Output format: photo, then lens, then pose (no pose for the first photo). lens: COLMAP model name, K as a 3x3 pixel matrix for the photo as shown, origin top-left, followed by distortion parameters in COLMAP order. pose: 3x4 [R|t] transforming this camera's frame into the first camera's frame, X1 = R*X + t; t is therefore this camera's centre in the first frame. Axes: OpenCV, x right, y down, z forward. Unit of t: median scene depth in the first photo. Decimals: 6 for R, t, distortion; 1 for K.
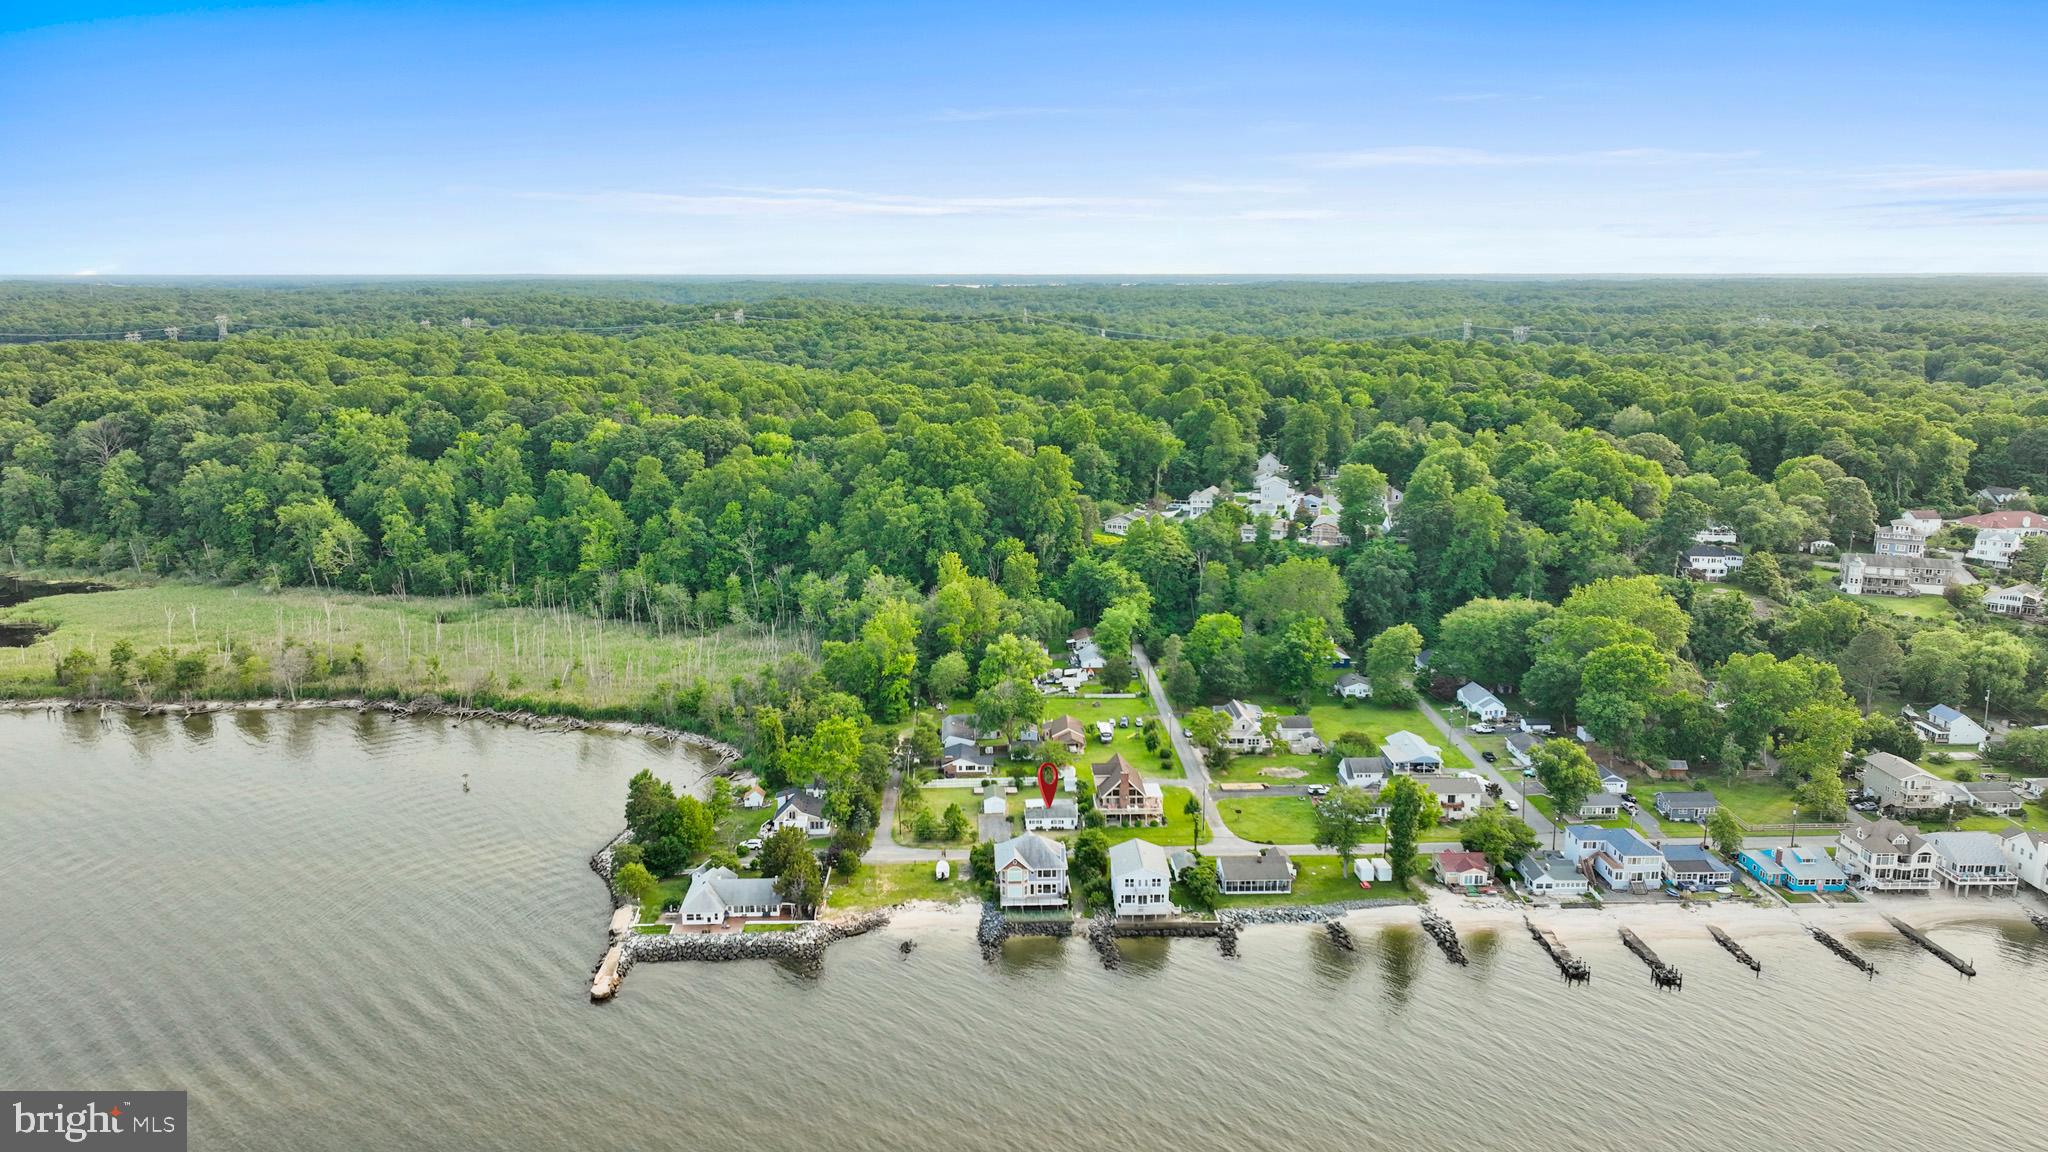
lens RADIAL K [[1449.2, 0, 1027.2], [0, 1449.2, 569.9], [0, 0, 1]] dist [0.003166, 0.009337]
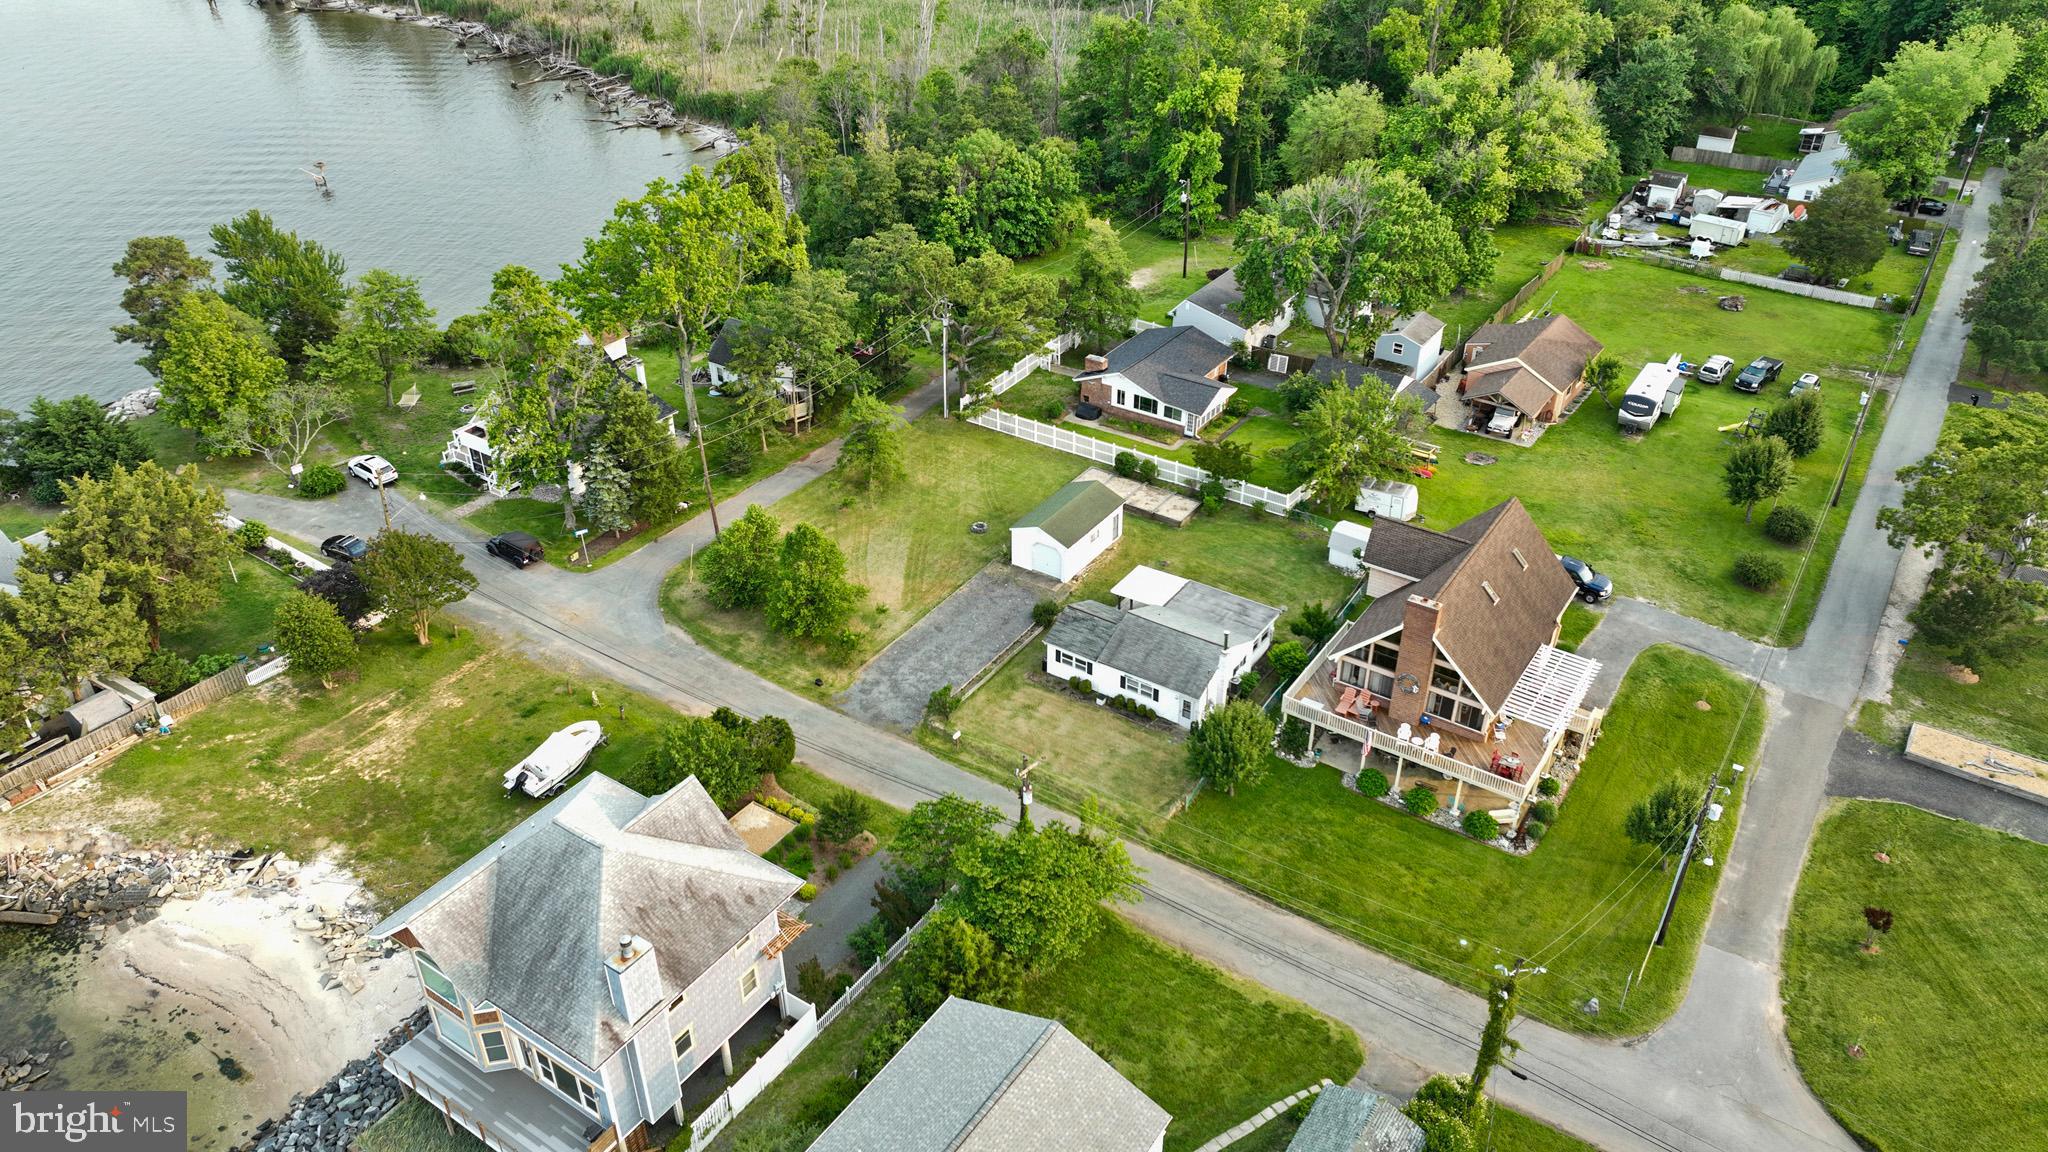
lens RADIAL K [[1449.2, 0, 1027.2], [0, 1449.2, 569.9], [0, 0, 1]] dist [0.003166, 0.009337]
pose [[0.806568, 0.318228, -0.498175, 0.119358], [-0.122794, 0.914546, 0.385392, 0.040670], [0.578247, -0.249672, 0.776720, 0.675634]]
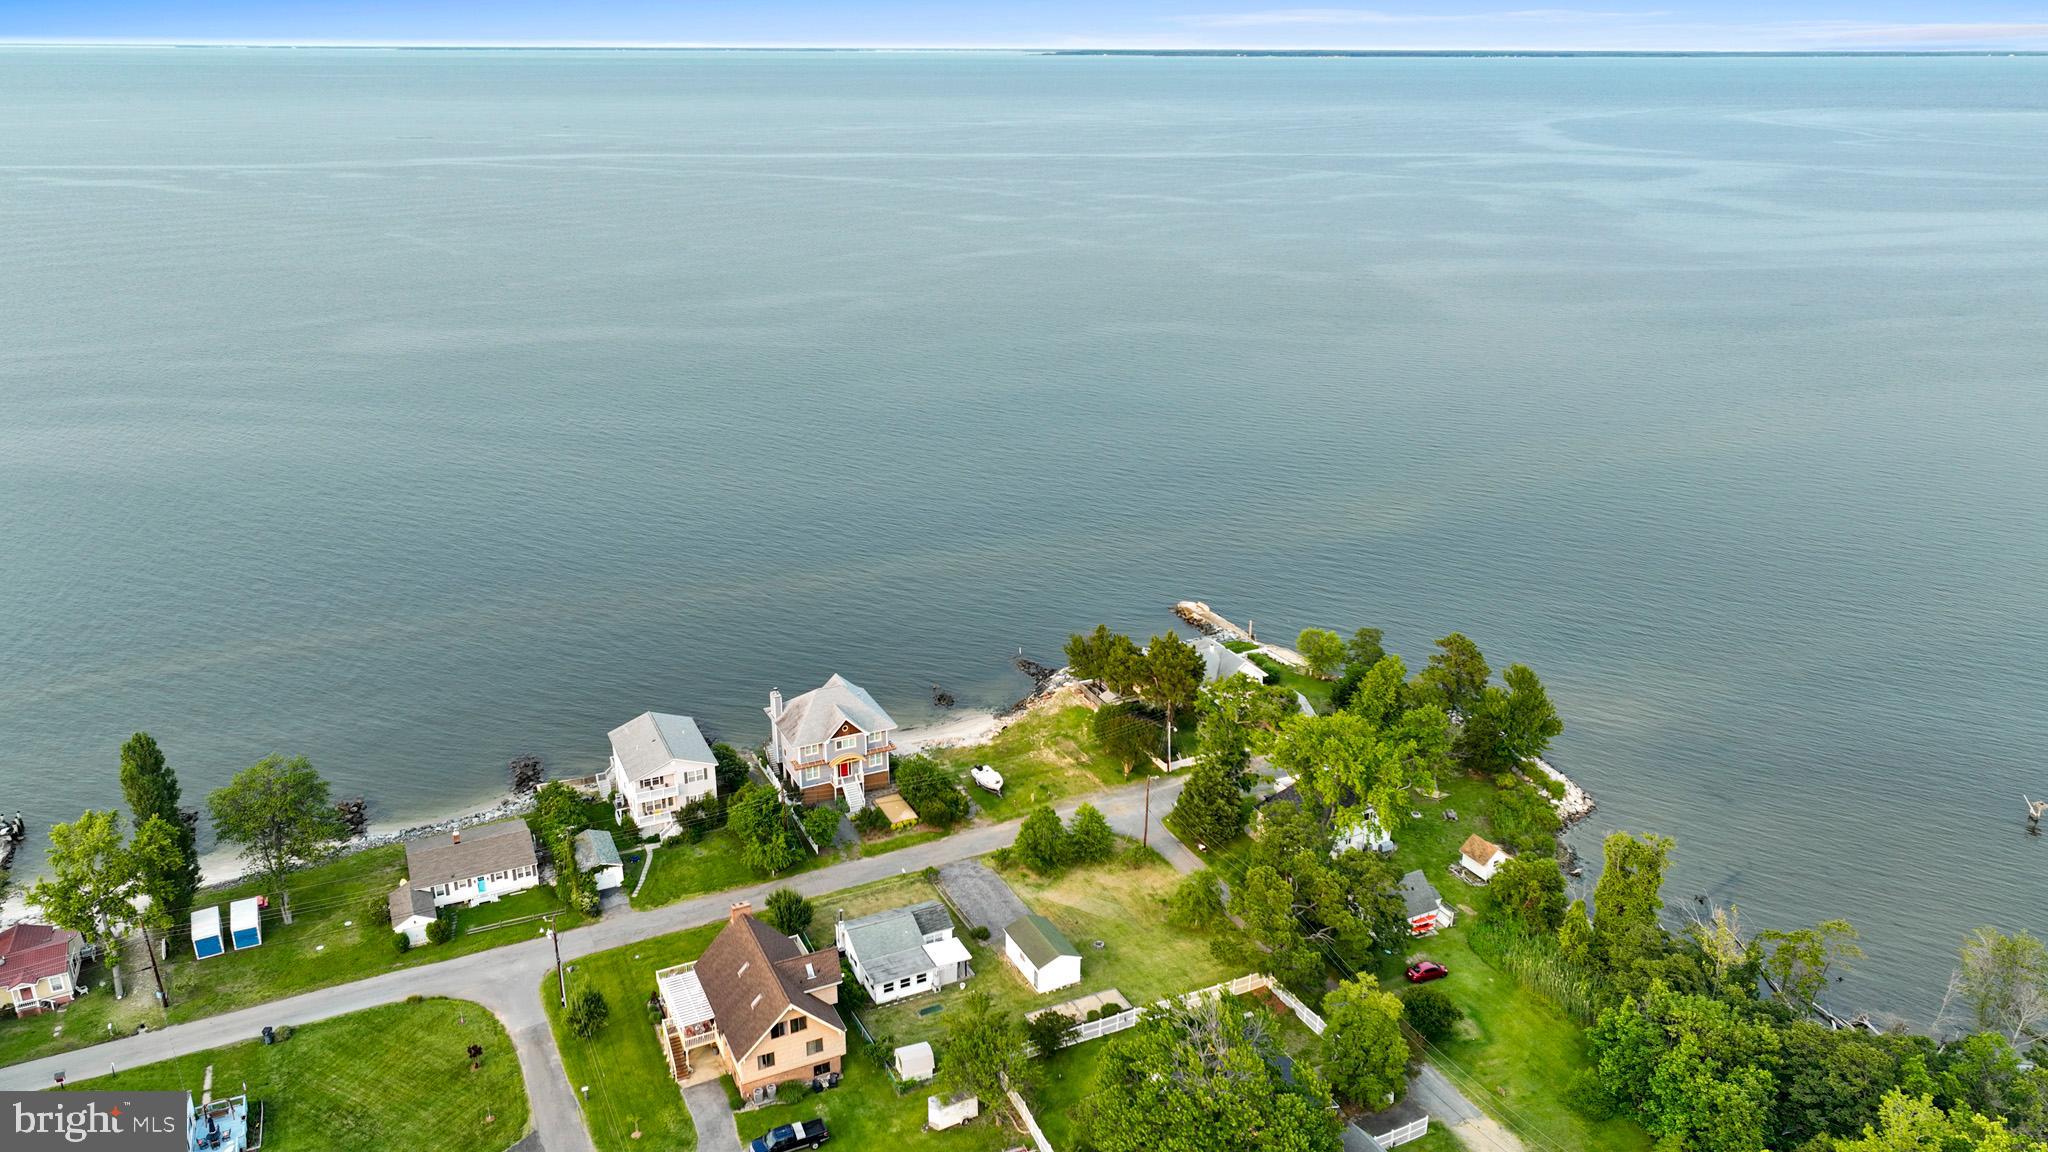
lens RADIAL K [[1449.2, 0, 1027.2], [0, 1449.2, 569.9], [0, 0, 1]] dist [0.003166, 0.009337]
pose [[-0.916024, 0.134874, -0.377770, 0.123755], [-0.084218, 0.856119, 0.509871, -0.157935], [0.392184, 0.498869, -0.772866, 1.167863]]
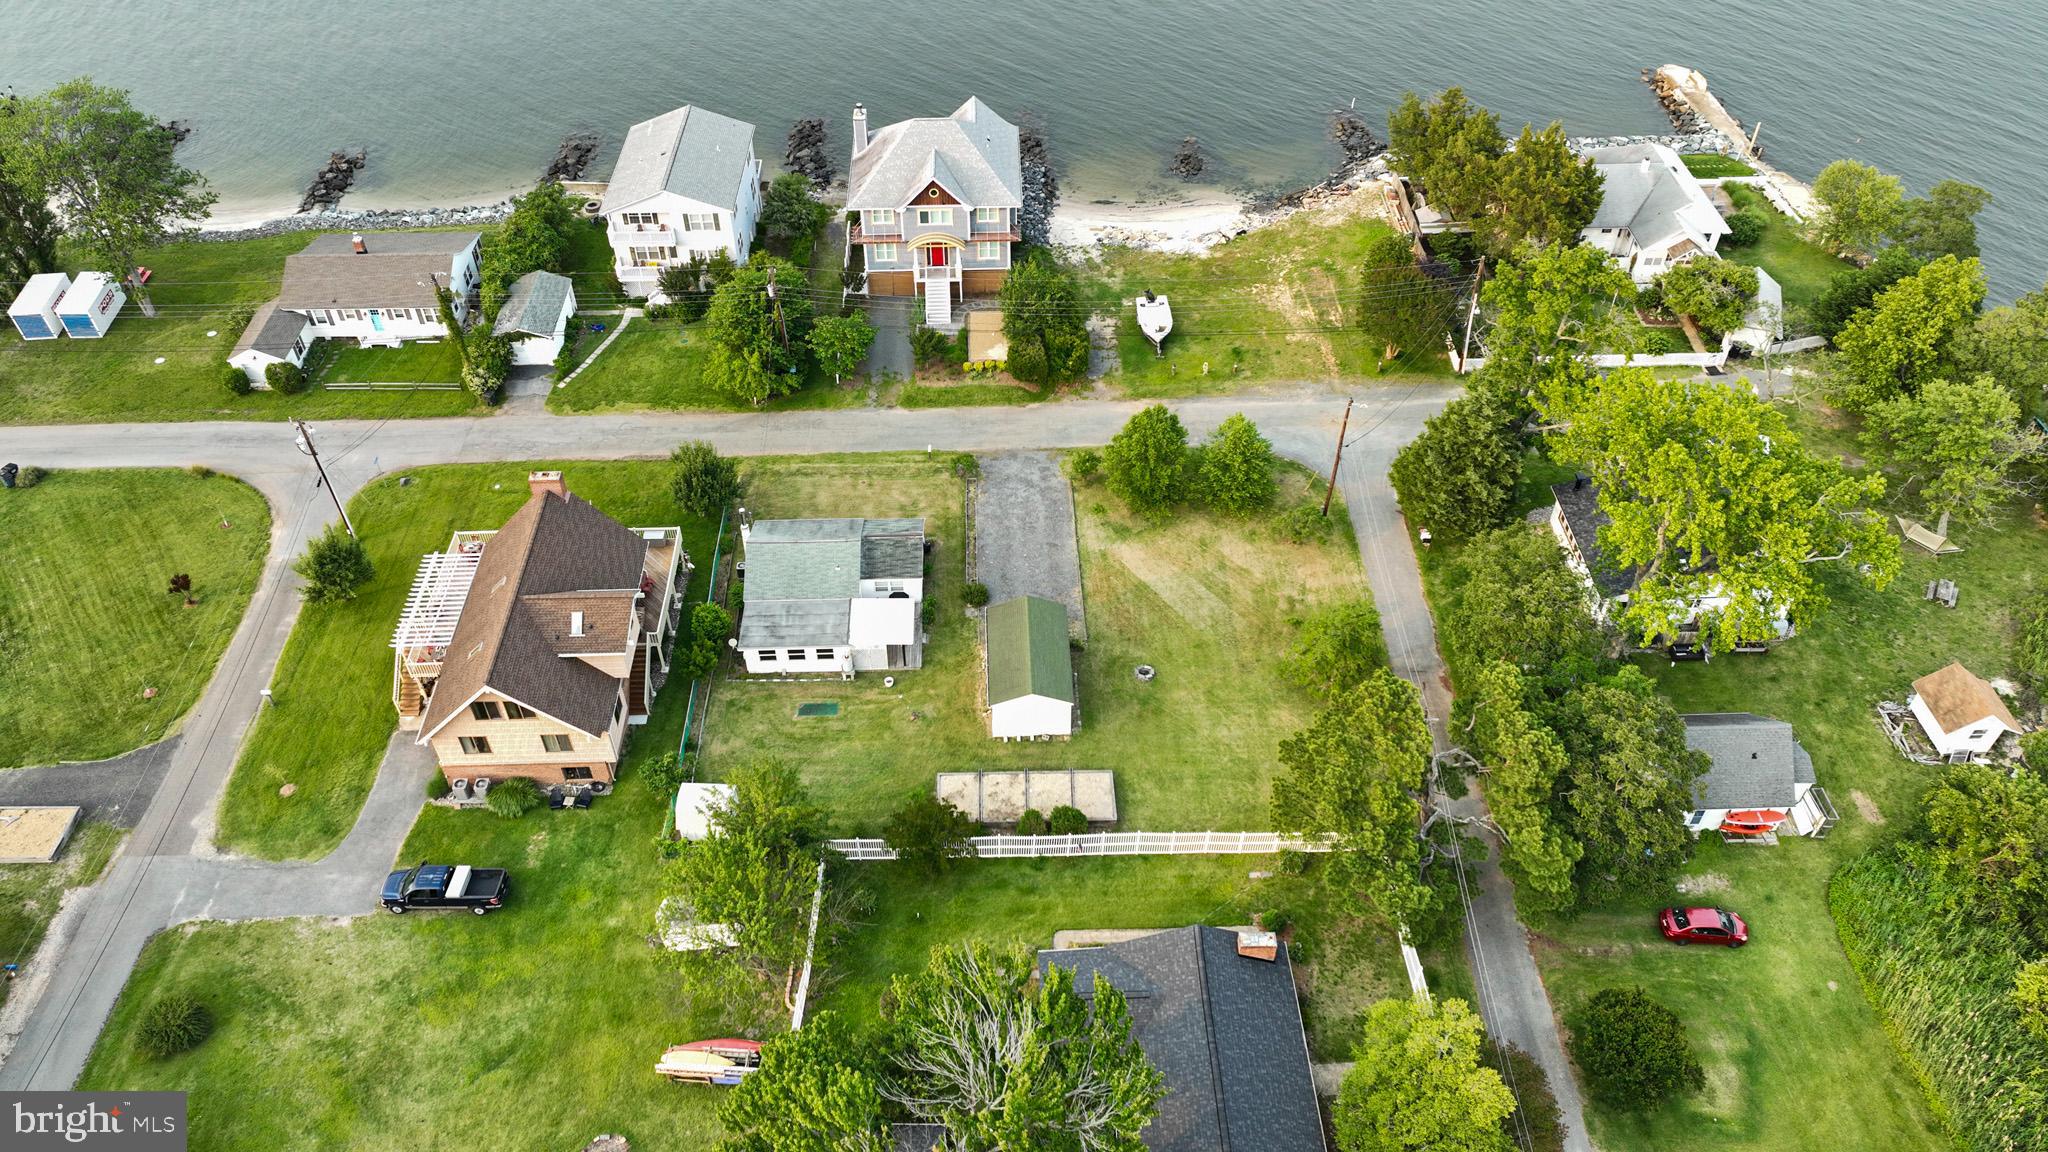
lens RADIAL K [[1468.0, 0, 1027.9], [0, 1468.0, 573.0], [0, 0, 1]] dist [0.004393, 0.005410]
pose [[-0.999941, -0.004666, 0.009833, -0.022584], [0.005499, 0.563101, 0.826370, -0.067027], [-0.009393, 0.826375, -0.563042, 1.030994]]
